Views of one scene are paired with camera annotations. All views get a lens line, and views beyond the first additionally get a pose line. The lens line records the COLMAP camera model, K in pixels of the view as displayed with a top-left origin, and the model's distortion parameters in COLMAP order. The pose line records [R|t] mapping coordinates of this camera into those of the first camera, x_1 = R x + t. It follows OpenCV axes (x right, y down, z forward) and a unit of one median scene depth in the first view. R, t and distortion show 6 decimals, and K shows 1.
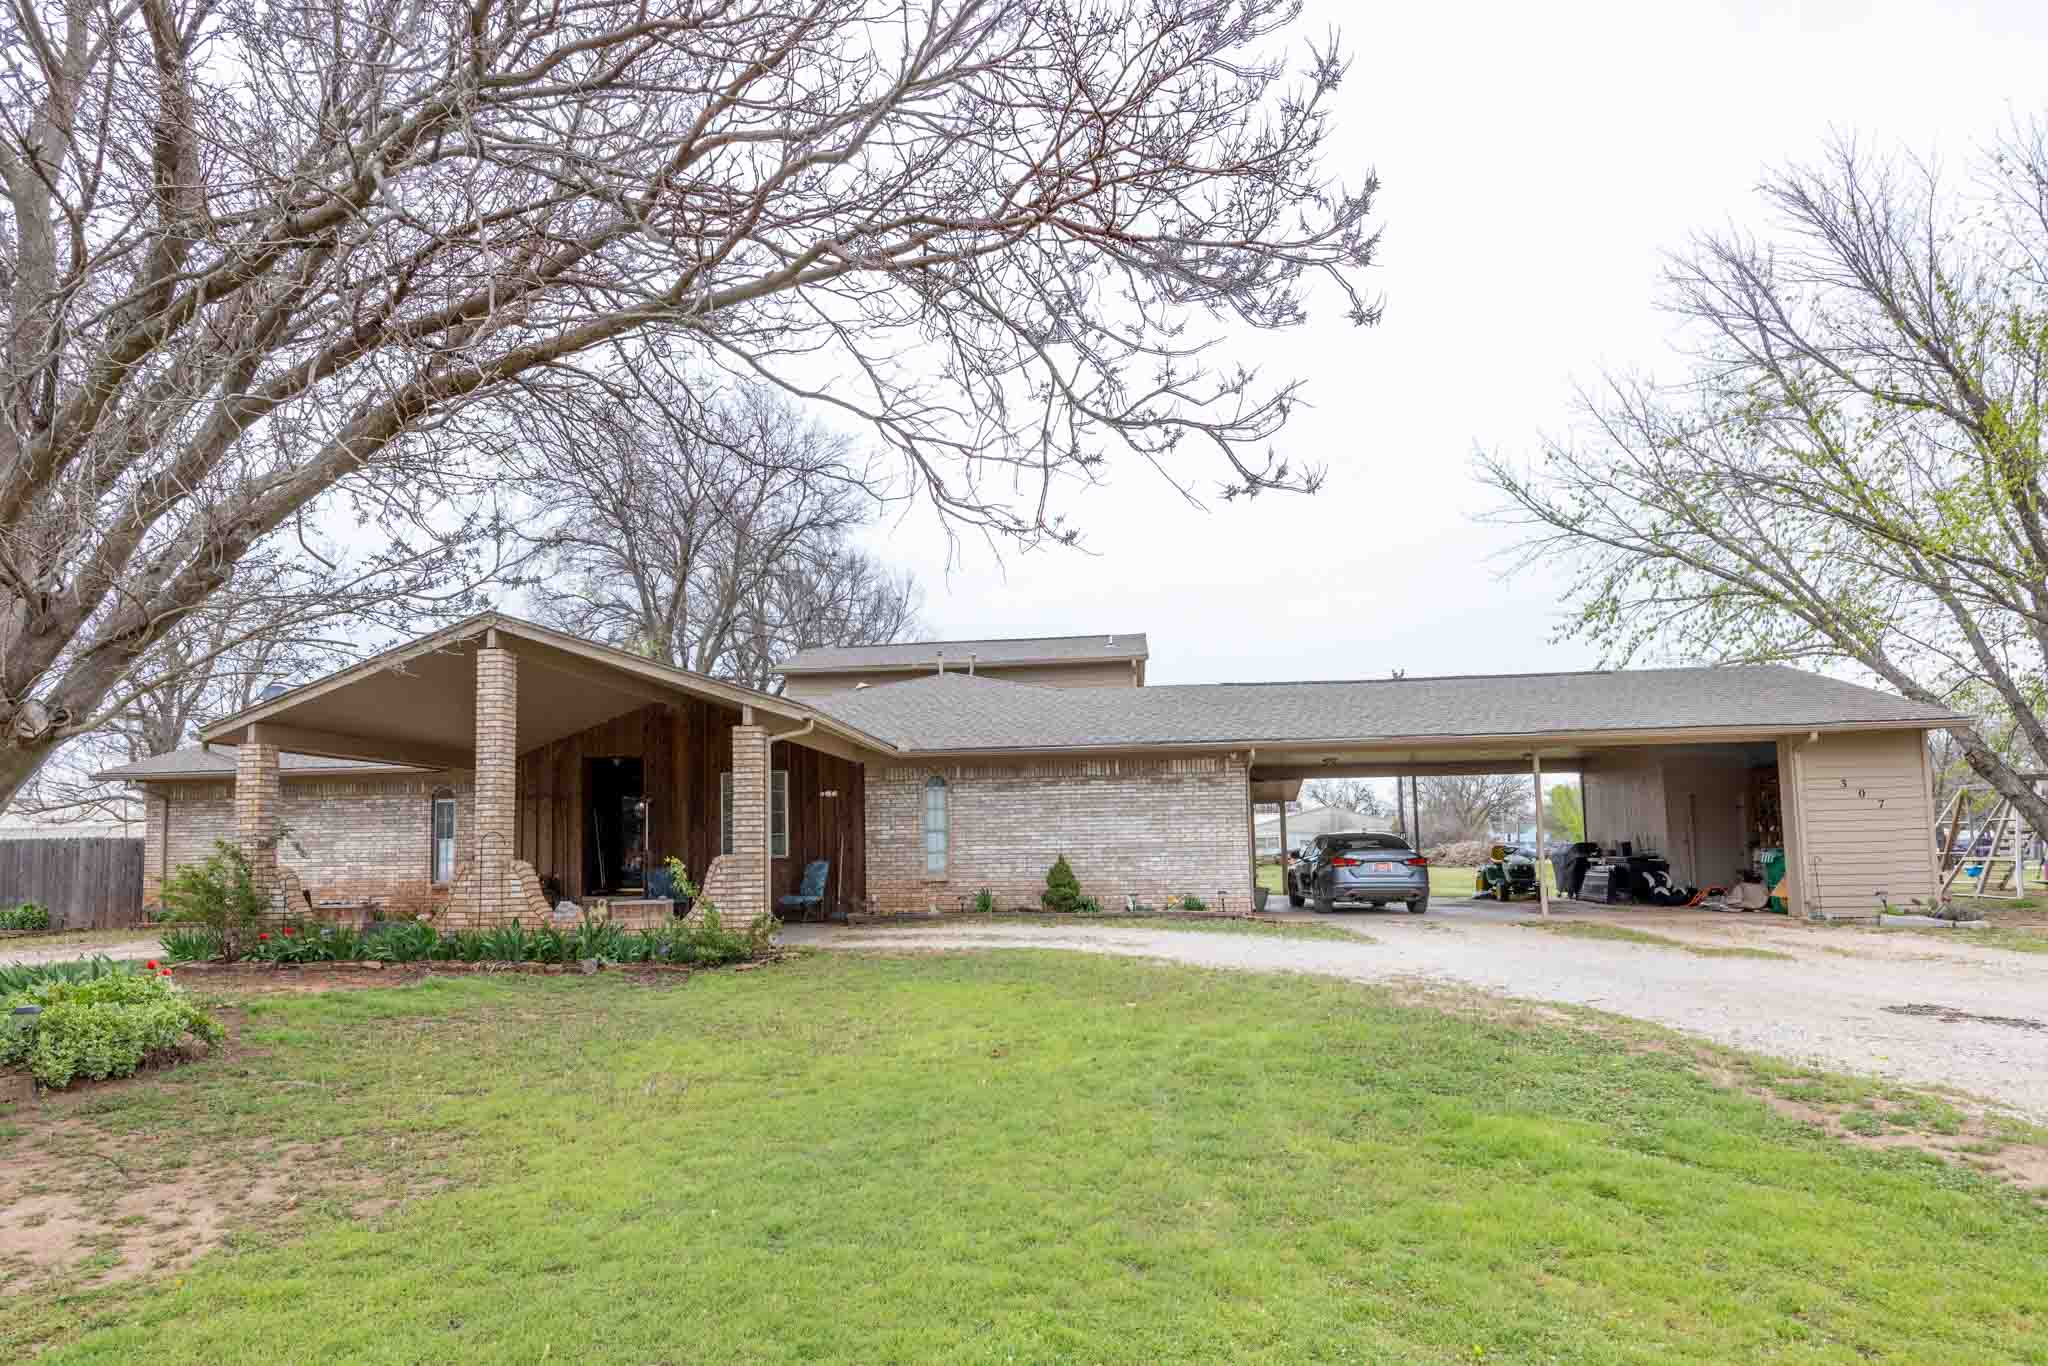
lens RADIAL K [[1301.5, 0, 1023.7], [0, 1301.5, 741.7], [0, 0, 1]] dist [-0.006388, -0.002767]
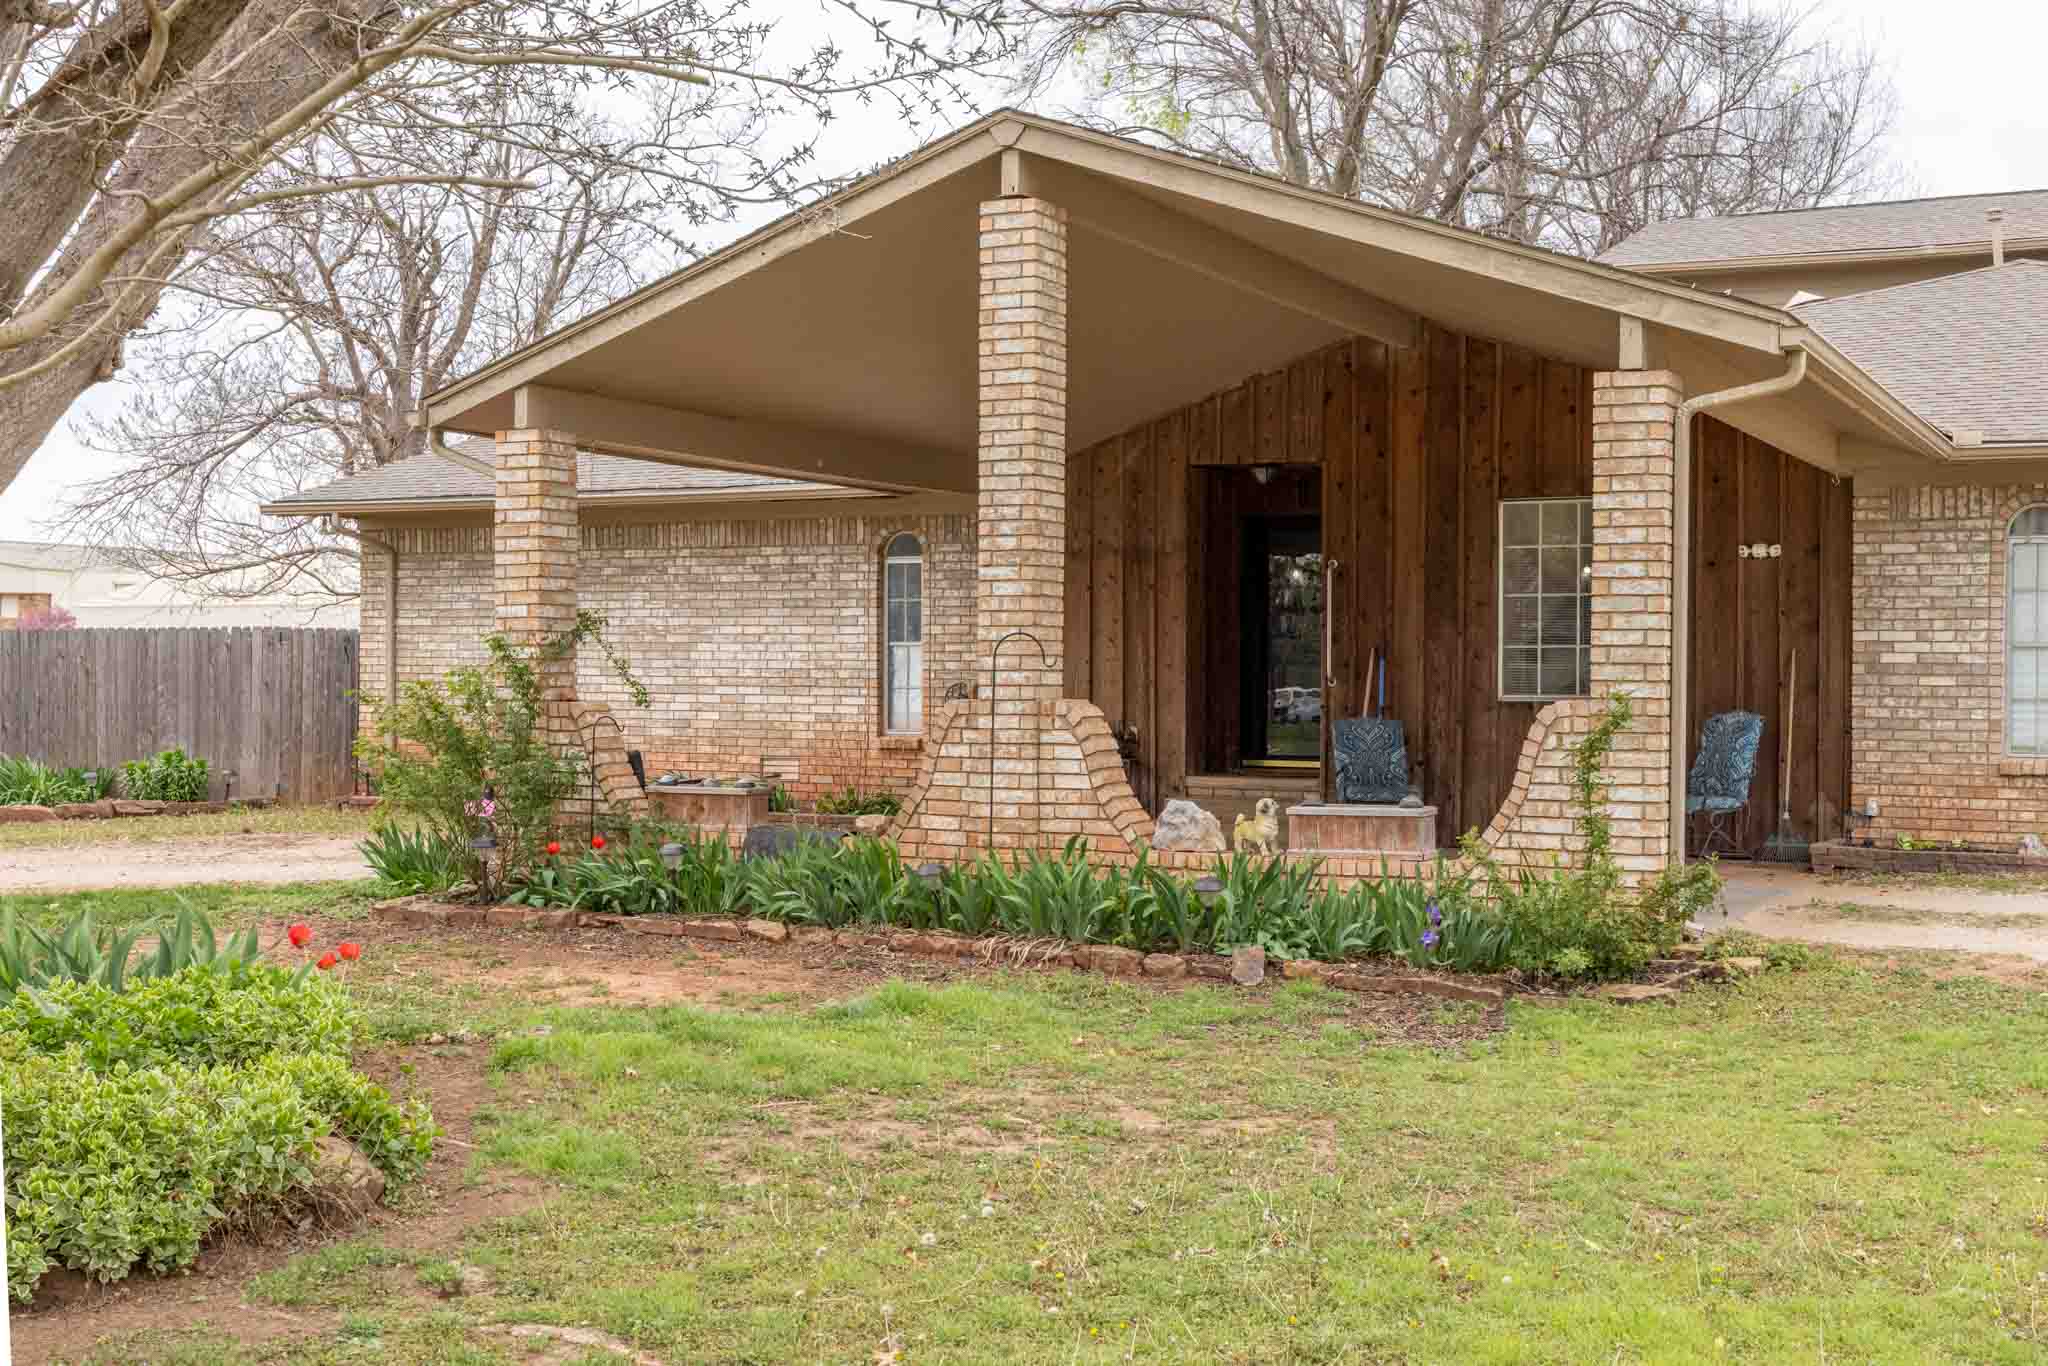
lens RADIAL K [[2144.8, 0, 1024.0], [0, 2144.8, 683.0], [0, 0, 1]] dist [0.000751, 0.004271]
pose [[0.940703, 0.027414, -0.338121, -0.163798], [0.005132, 0.995465, 0.094989, 0.018709], [0.339191, -0.091092, 0.936297, 0.331791]]
